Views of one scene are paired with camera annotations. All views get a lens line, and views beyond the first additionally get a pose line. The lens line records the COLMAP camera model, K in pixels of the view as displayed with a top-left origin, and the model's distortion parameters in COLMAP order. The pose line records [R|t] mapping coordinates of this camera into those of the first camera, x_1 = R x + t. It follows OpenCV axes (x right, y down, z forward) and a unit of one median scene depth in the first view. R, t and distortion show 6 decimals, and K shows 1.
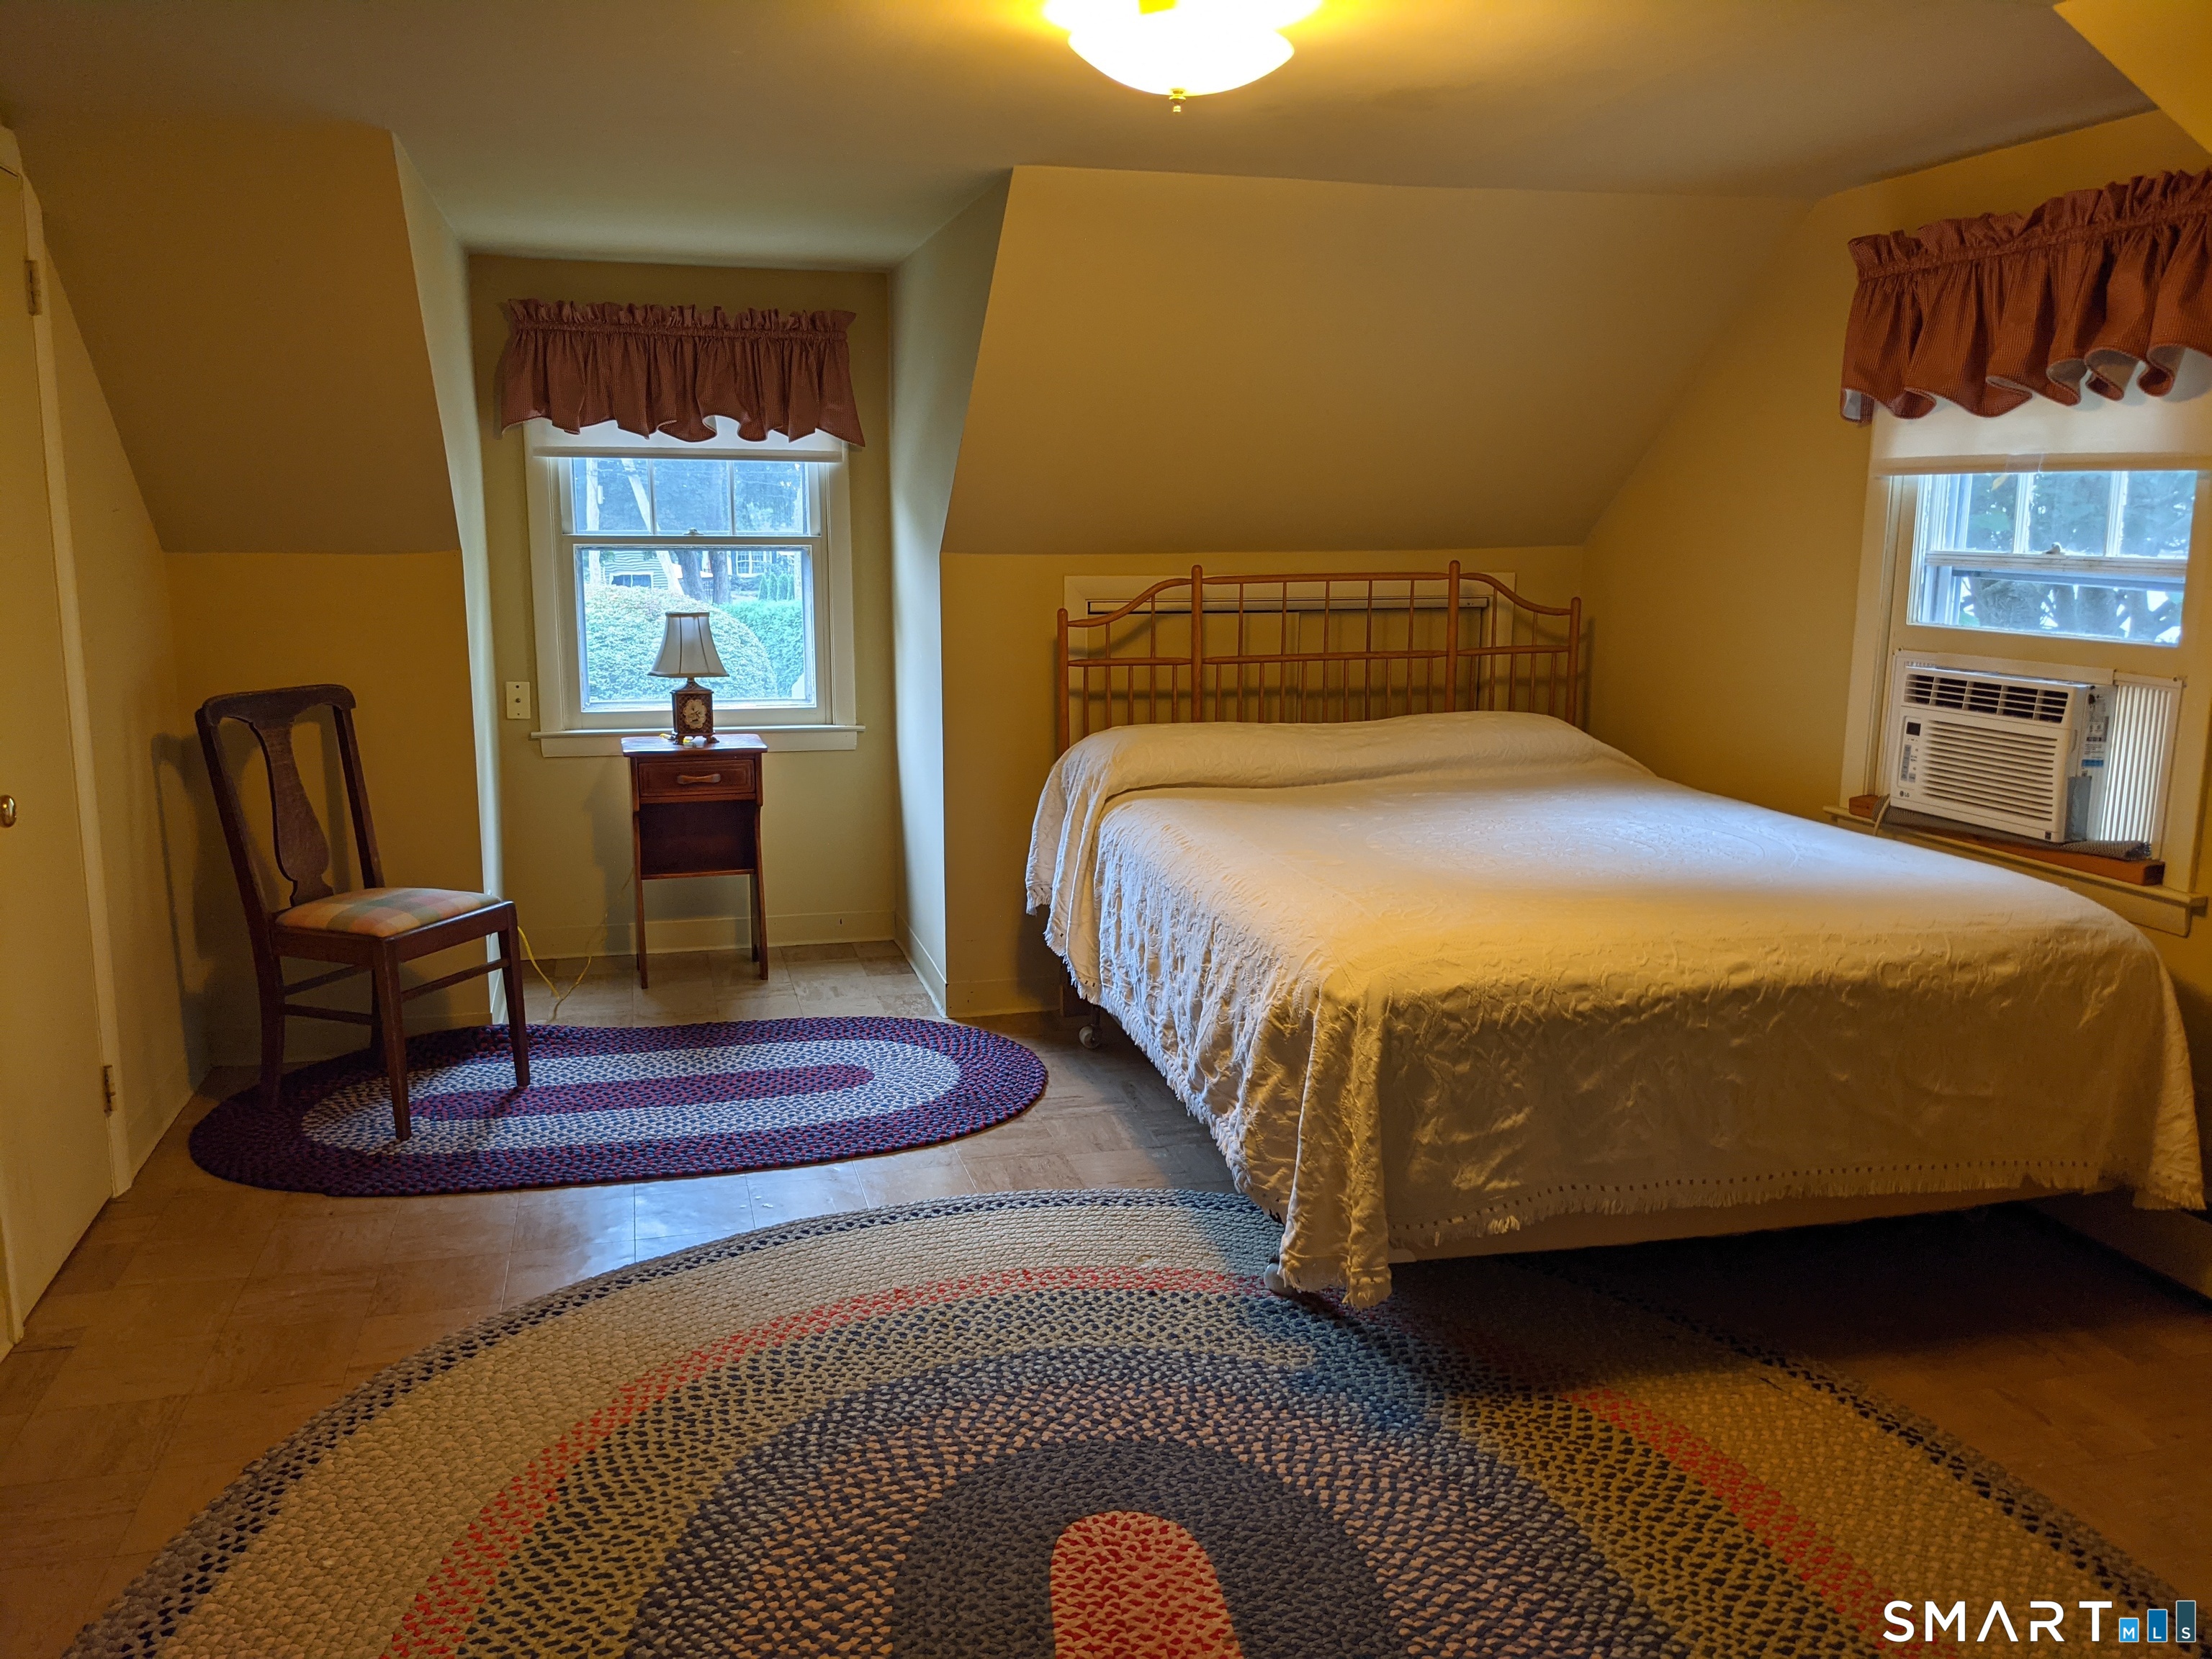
lens RADIAL K [[1748.6, 0, 1097.1], [0, 1748.6, 818.1], [0, 0, 1]] dist [0.096980, -0.181933]
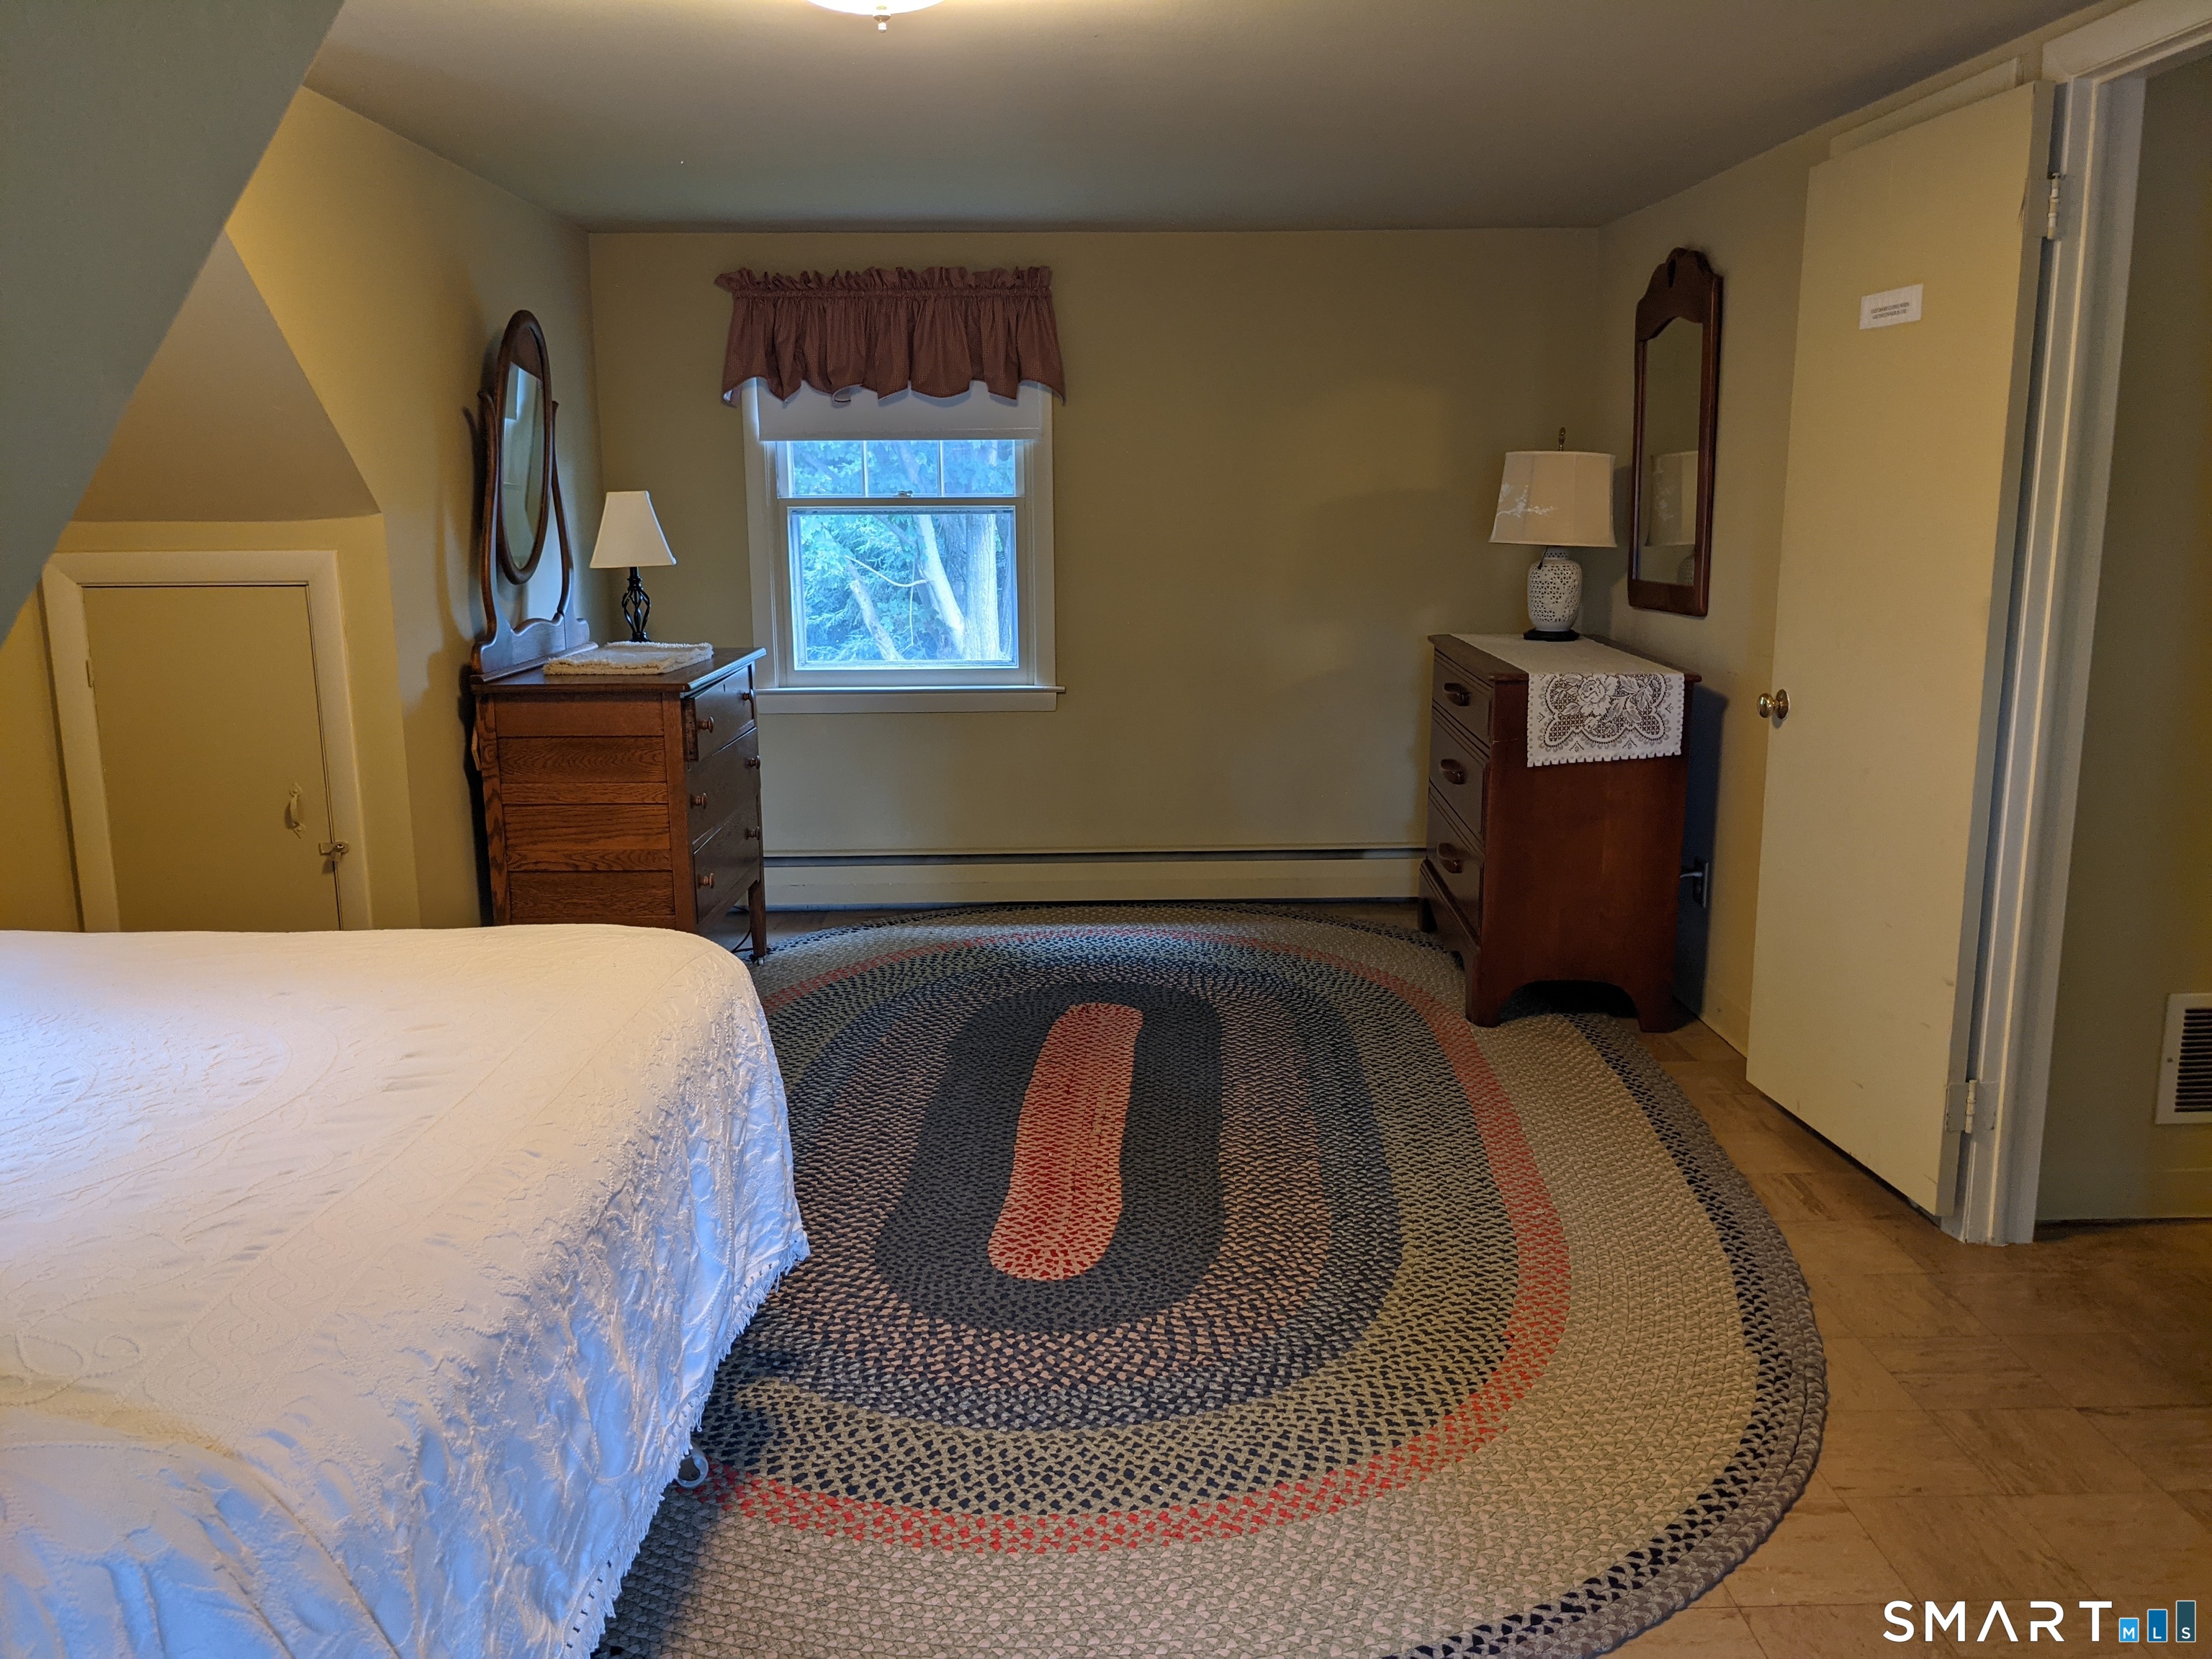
lens RADIAL K [[1748.6, 0, 1097.1], [0, 1748.6, 818.1], [0, 0, 1]] dist [0.096980, -0.181933]
pose [[-0.971430, -0.051726, 0.231620, -0.271791], [0.035079, 0.933945, 0.355692, -0.314694], [-0.234719, 0.353654, -0.905448, 1.810706]]
